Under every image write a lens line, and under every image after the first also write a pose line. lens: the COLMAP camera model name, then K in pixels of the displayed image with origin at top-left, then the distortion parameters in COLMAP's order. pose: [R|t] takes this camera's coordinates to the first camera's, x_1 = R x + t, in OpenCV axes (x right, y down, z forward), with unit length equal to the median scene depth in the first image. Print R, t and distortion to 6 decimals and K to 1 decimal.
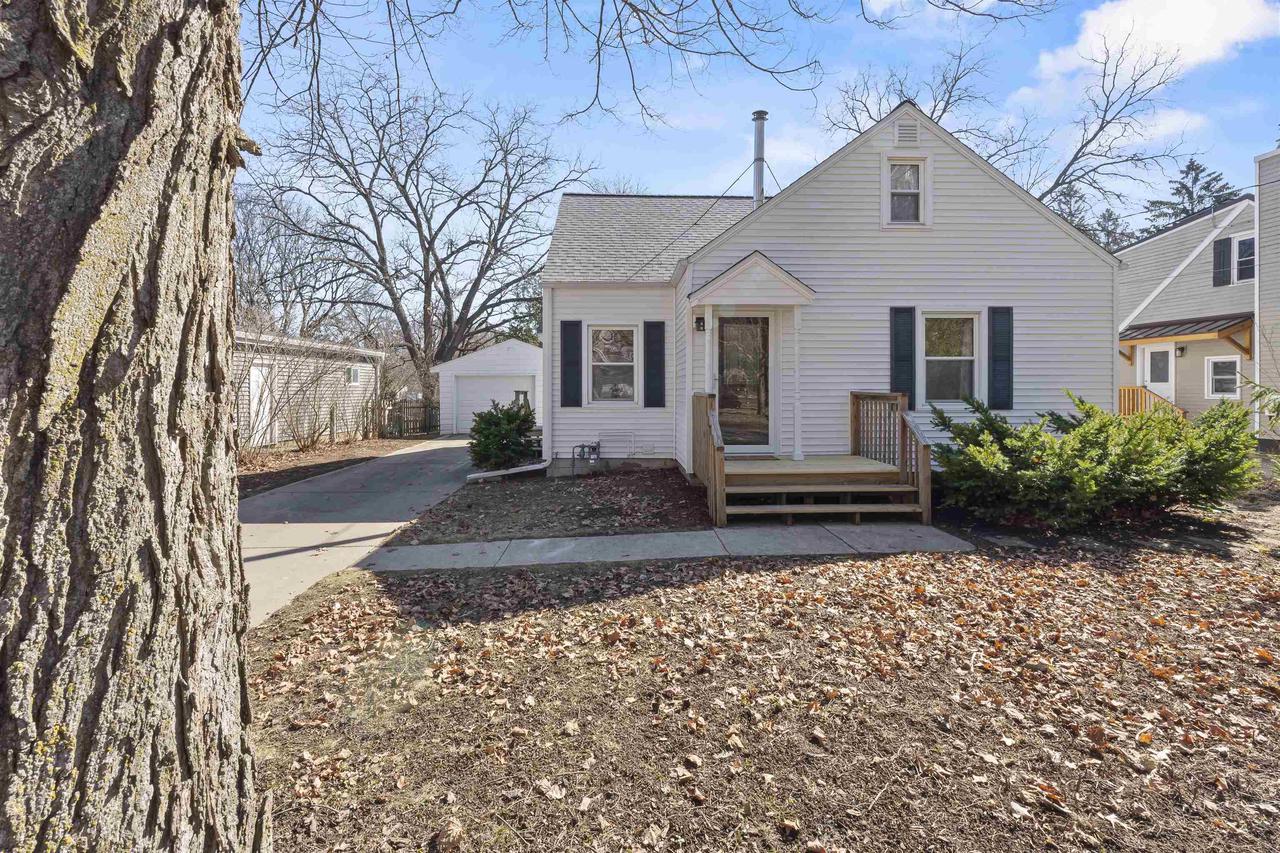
lens RADIAL K [[585.1, 0, 640.0], [0, 585.1, 392.8], [0, 0, 1]] dist [-0.002685, 0.000254]
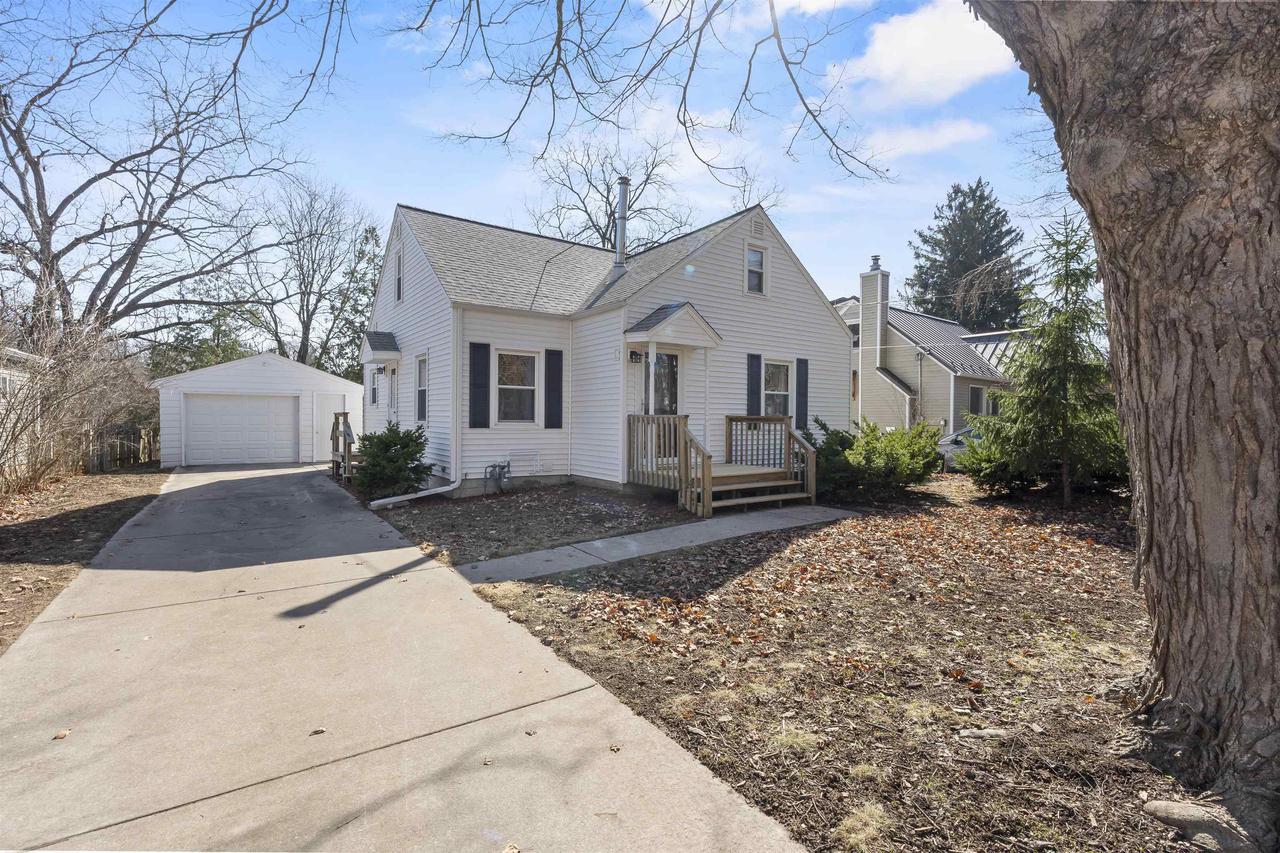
lens RADIAL K [[585.1, 0, 631.8], [0, 585.1, 419.0], [0, 0, 1]] dist [-0.002685, 0.000254]
pose [[0.842945, 0.008612, 0.537931, -0.521481], [-0.006340, 0.999961, -0.006075, 0.015178], [-0.537963, 0.001710, 0.842967, 0.001534]]
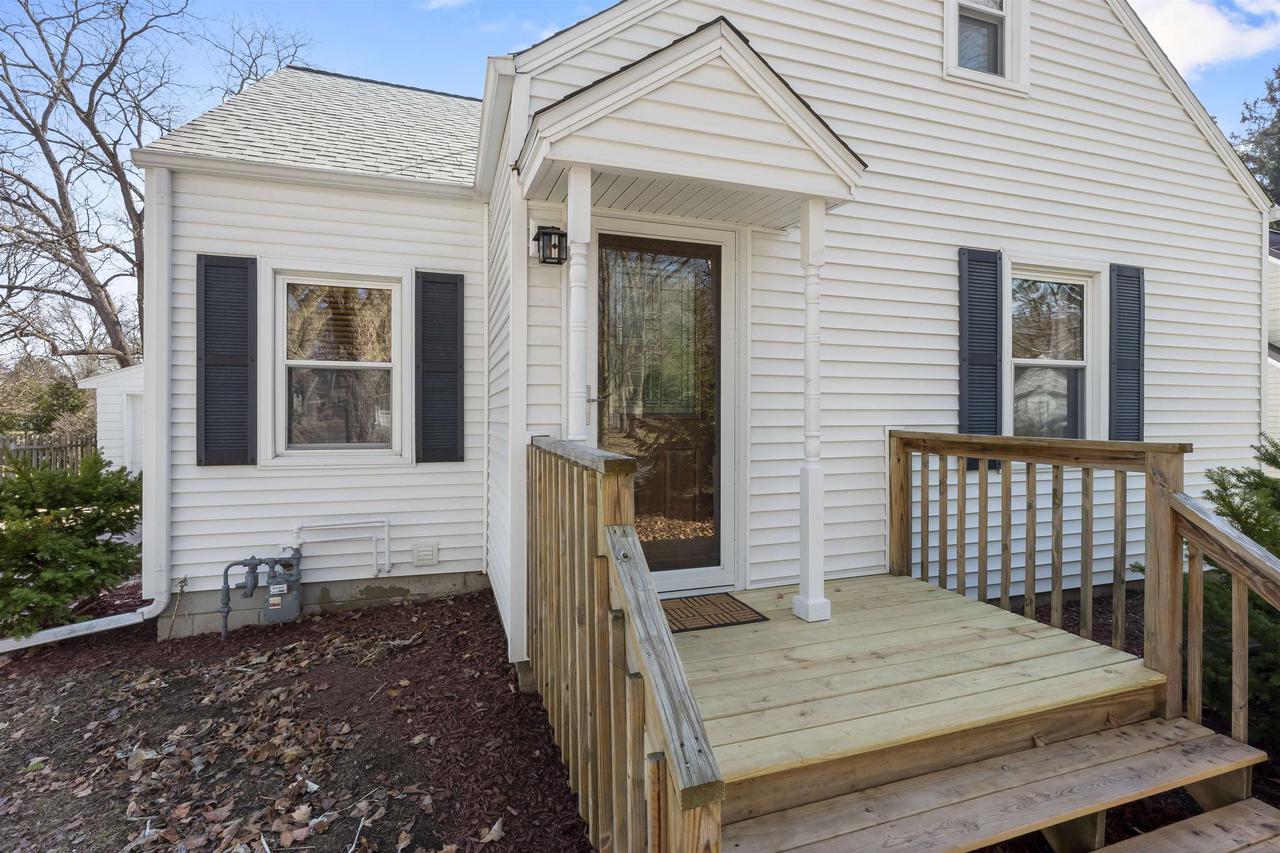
lens RADIAL K [[585.1, 0, 632.1], [0, 585.1, 415.0], [0, 0, 1]] dist [-0.002685, 0.000254]
pose [[0.960877, 0.003051, 0.276958, 0.050513], [-0.001420, 0.999980, -0.006090, -0.010963], [-0.276971, 0.005459, 0.960863, 0.621299]]
